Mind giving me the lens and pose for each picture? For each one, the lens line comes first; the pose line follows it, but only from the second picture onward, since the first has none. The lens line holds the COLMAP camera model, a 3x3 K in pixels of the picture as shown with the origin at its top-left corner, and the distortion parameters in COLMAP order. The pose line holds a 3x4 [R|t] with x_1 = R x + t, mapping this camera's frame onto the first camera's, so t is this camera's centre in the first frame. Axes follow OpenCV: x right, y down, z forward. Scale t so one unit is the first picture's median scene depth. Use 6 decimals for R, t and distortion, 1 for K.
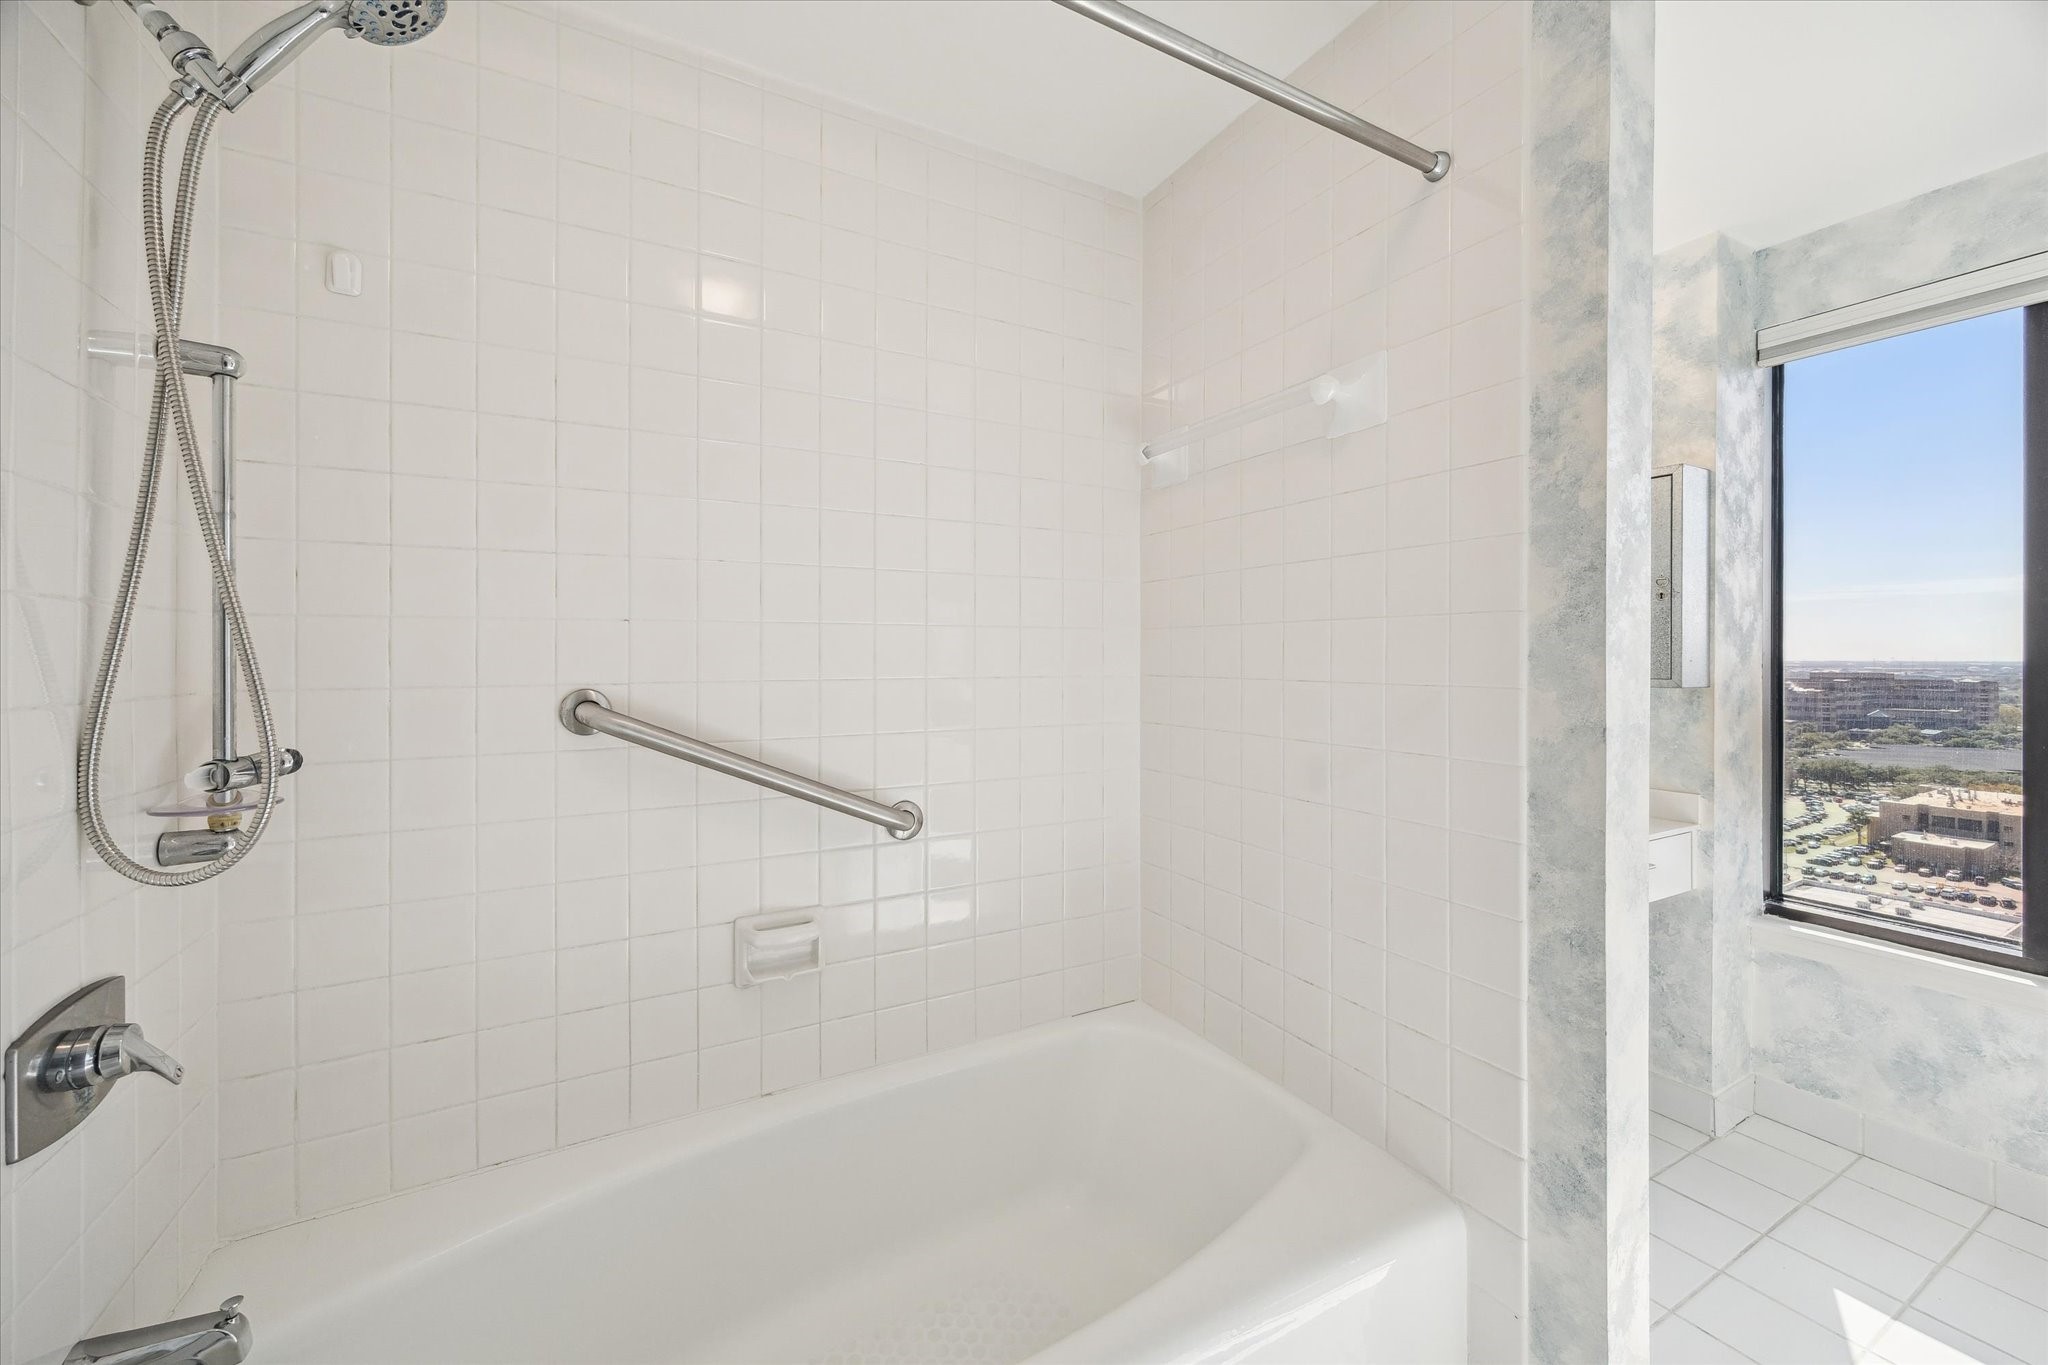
lens RADIAL K [[772.9, 0, 1031.0], [0, 772.9, 665.6], [0, 0, 1]] dist [-0.001288, 0.000141]
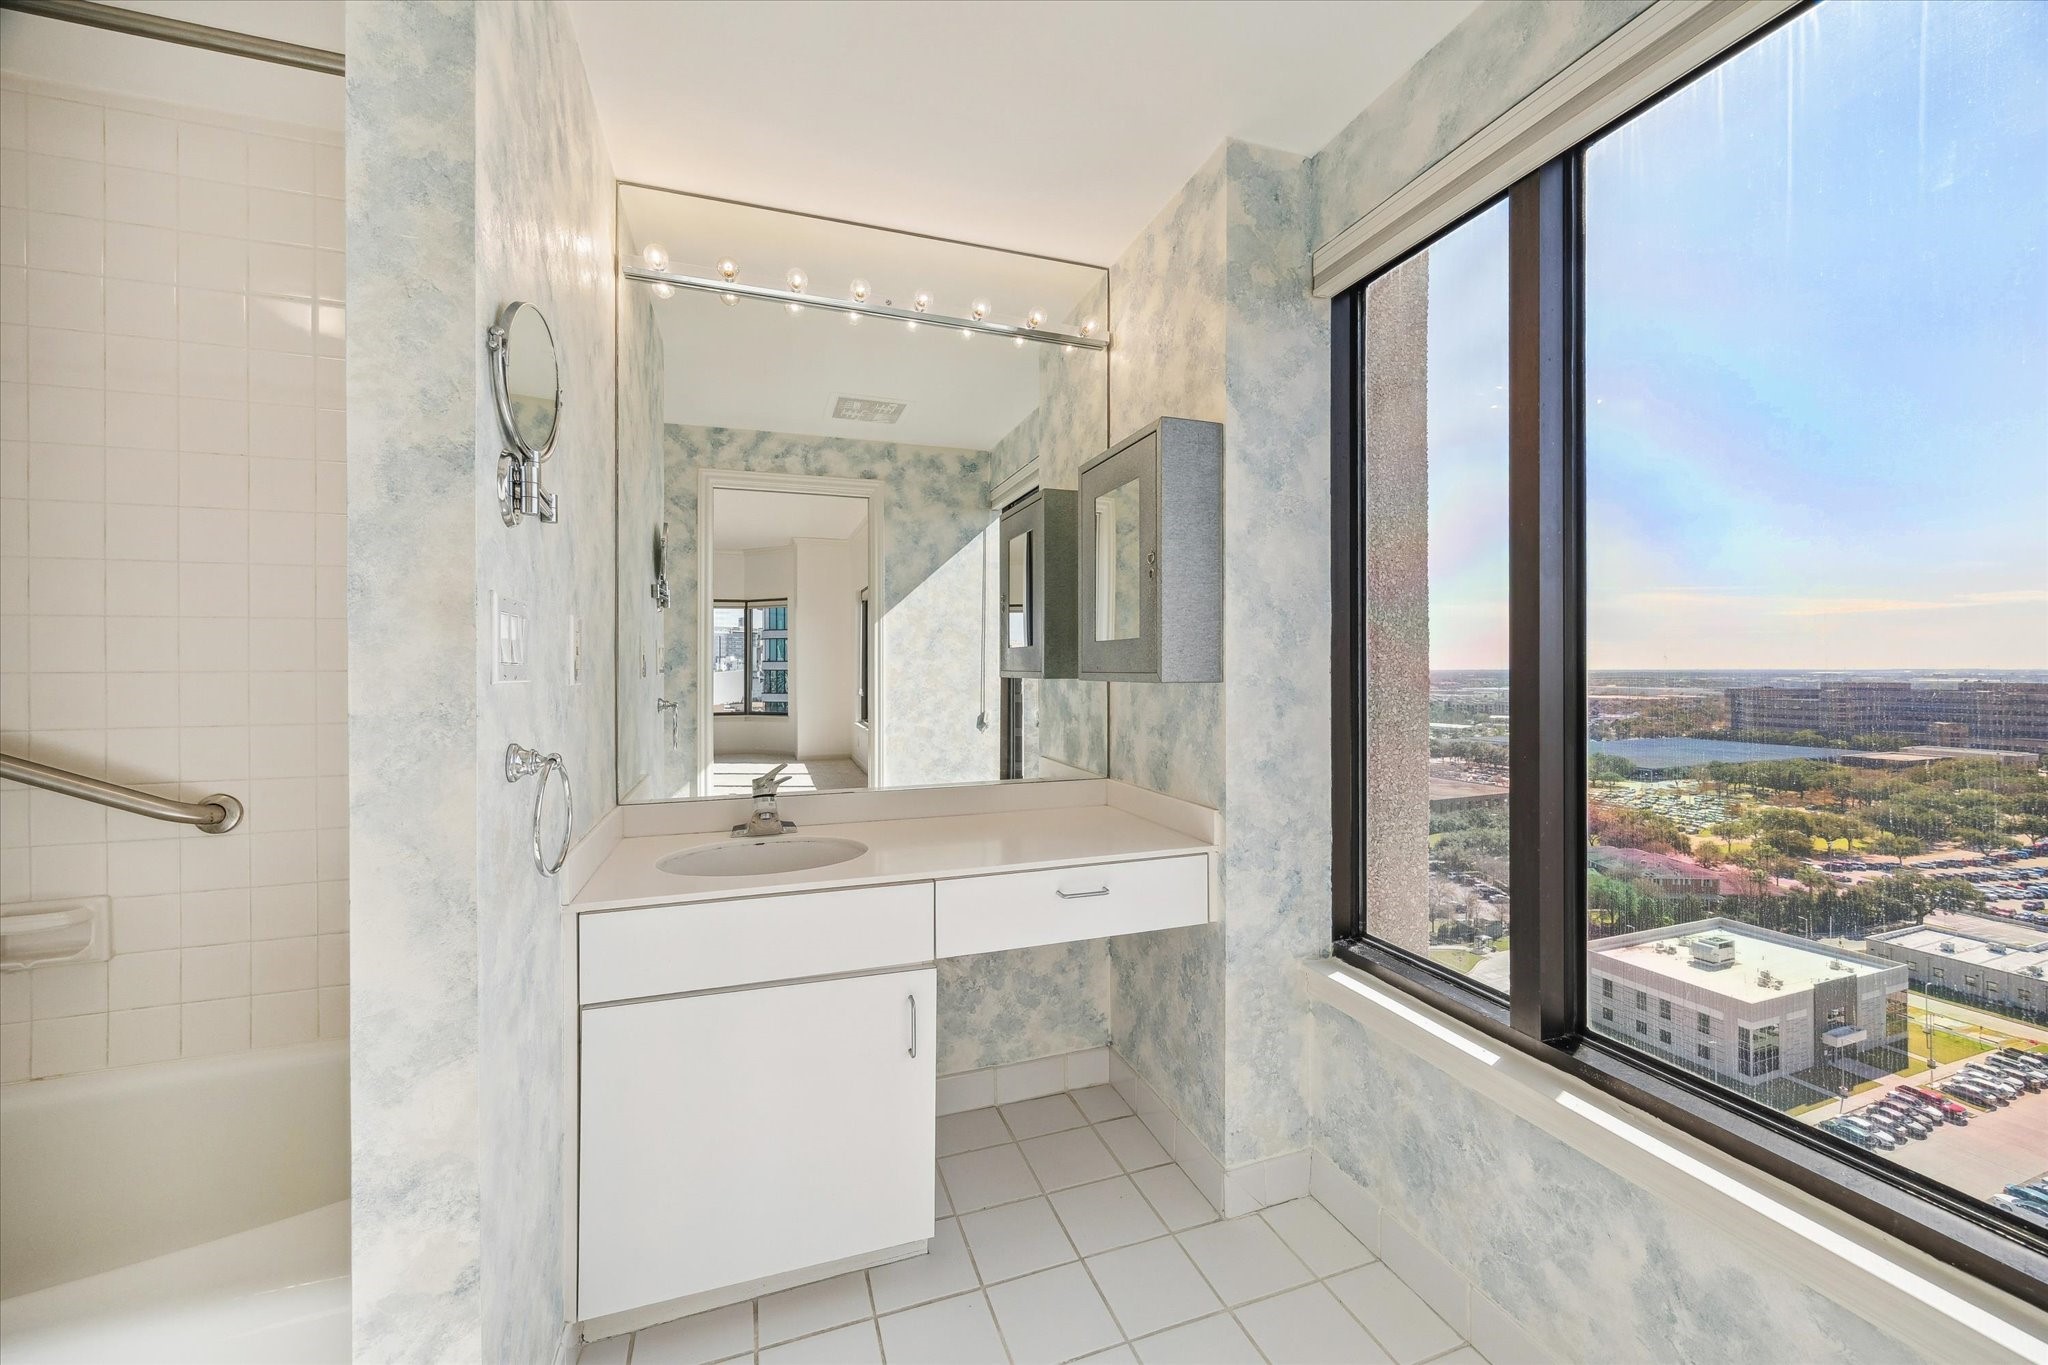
lens RADIAL K [[772.9, 0, 1029.6], [0, 772.9, 676.0], [0, 0, 1]] dist [-0.001288, 0.000141]
pose [[0.987599, -0.006864, -0.156849, 0.797165], [0.007178, 0.999973, 0.001433, 0.018037], [0.156835, -0.002541, 0.987622, 0.135670]]
